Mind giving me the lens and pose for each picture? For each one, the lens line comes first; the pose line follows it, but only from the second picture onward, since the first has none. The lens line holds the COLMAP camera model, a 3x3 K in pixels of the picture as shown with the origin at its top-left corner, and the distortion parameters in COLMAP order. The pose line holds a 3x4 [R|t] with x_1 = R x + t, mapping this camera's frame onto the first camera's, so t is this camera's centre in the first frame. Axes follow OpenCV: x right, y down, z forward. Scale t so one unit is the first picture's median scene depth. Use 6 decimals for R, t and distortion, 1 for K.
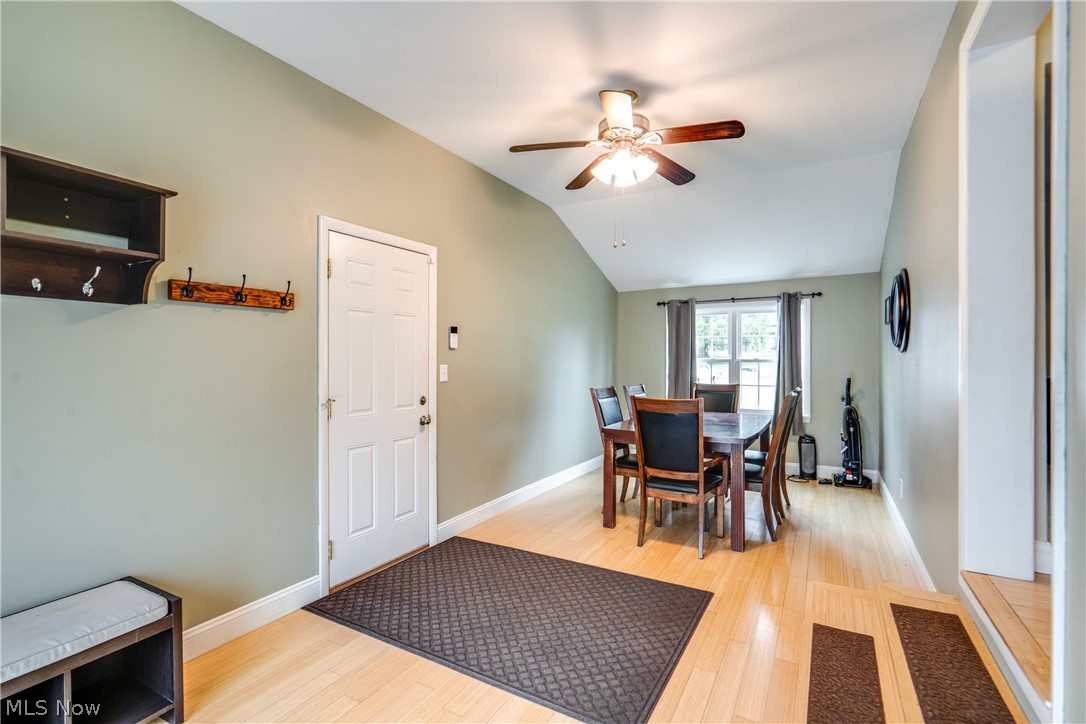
lens RADIAL K [[505.1, 0, 541.9], [0, 505.1, 365.2], [0, 0, 1]] dist [-0.011234, 0.000253]
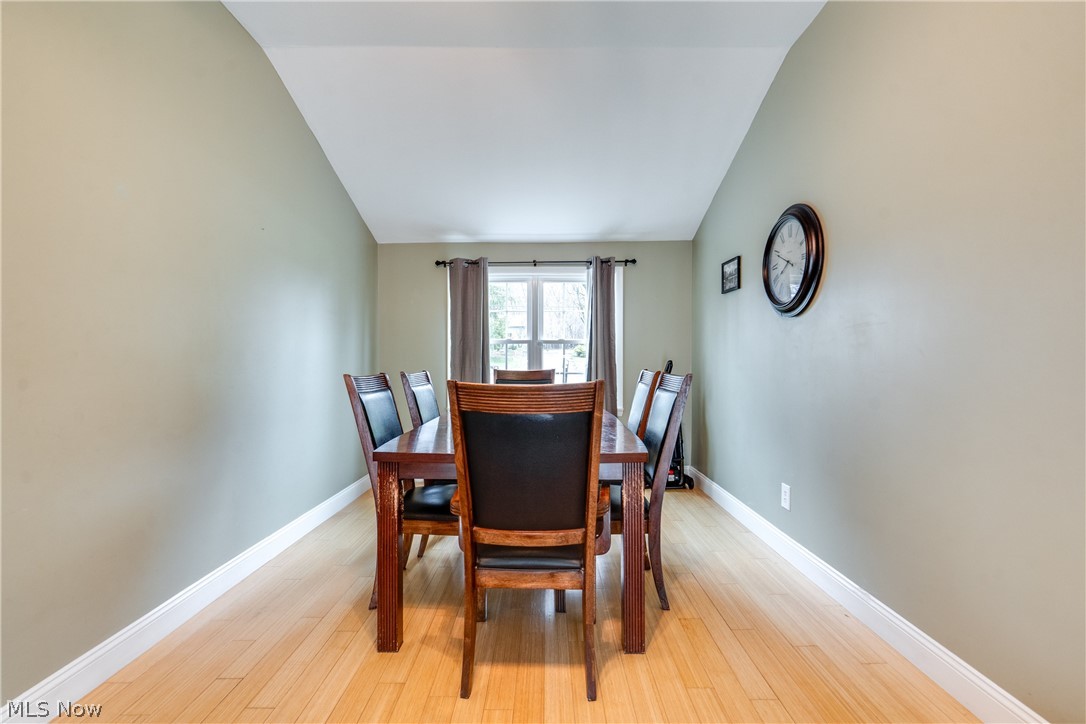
lens RADIAL K [[478.4, 0, 543.0], [0, 478.4, 364.2], [0, 0, 1]] dist [-0.002192, 0.000107]
pose [[0.866421, -0.004742, 0.499292, 0.026147], [0.007651, 0.999964, -0.003779, 0.036718], [-0.499256, 0.007094, 0.866426, 0.446604]]
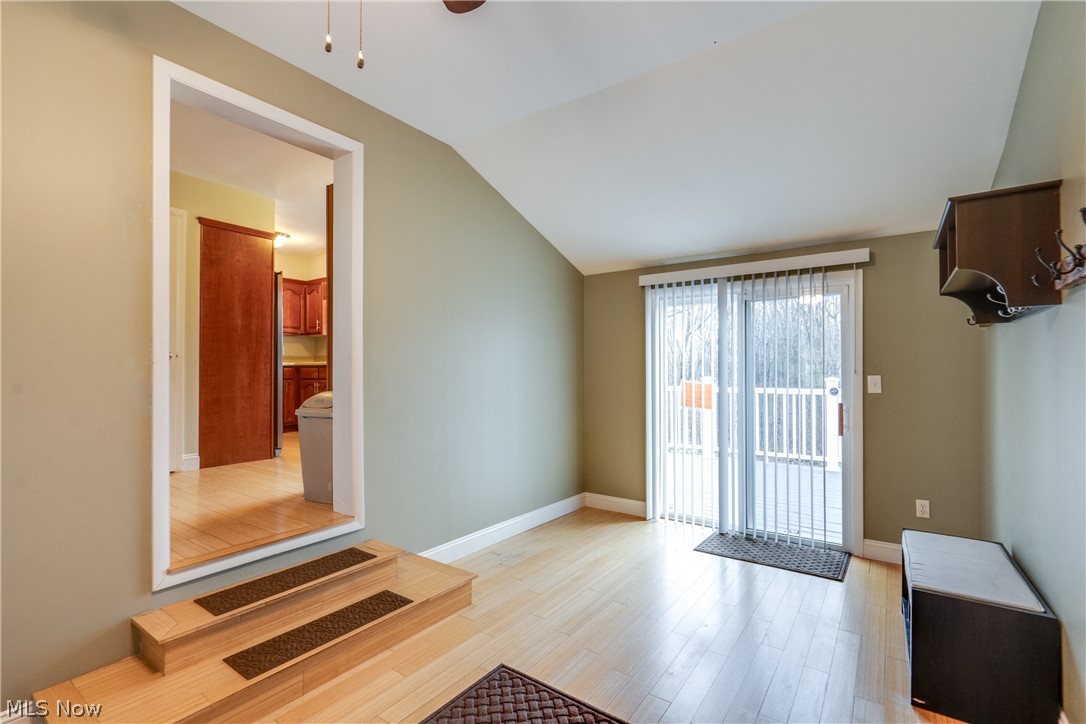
lens RADIAL K [[508.8, 0, 540.5], [0, 508.8, 363.5], [0, 0, 1]] dist [-0.002459, 0.001400]
pose [[-0.998527, -0.003010, 0.054176, 0.005333], [-0.003077, 0.999995, -0.001154, -0.009282], [-0.054172, -0.001319, -0.998531, 0.900673]]
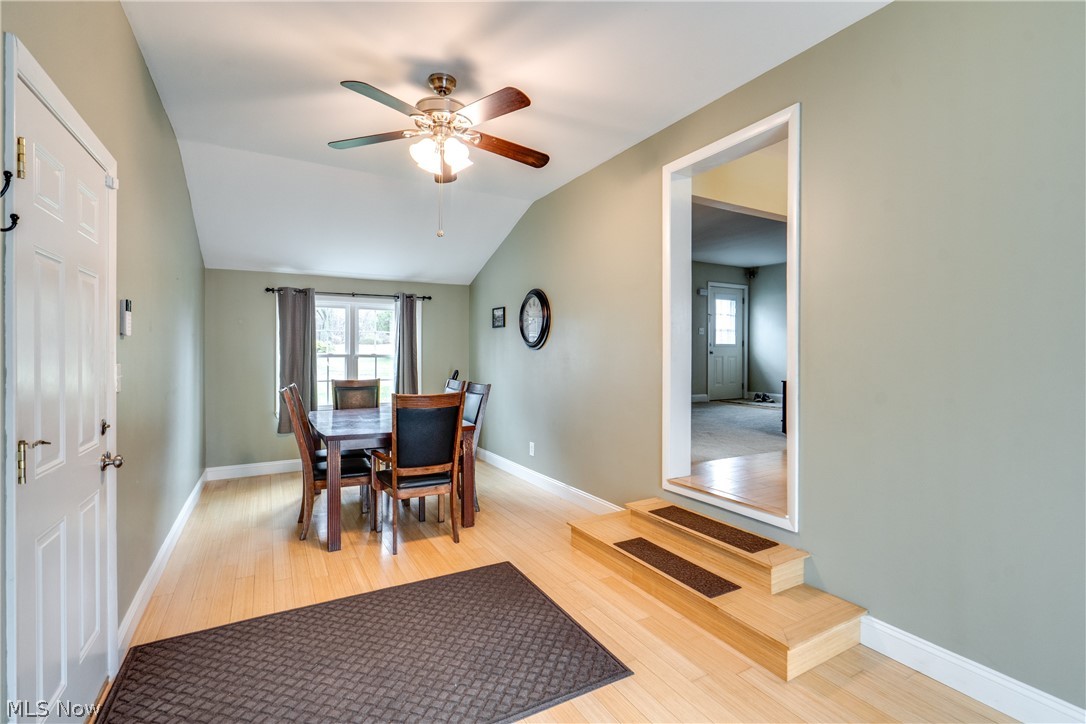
lens RADIAL K [[508.8, 0, 540.5], [0, 508.8, 363.5], [0, 0, 1]] dist [-0.002459, 0.001400]
pose [[0.502832, -0.015430, 0.864246, -0.378399], [0.010373, 0.999876, 0.011817, -0.002783], [-0.864322, 0.003023, 0.502930, 0.227453]]
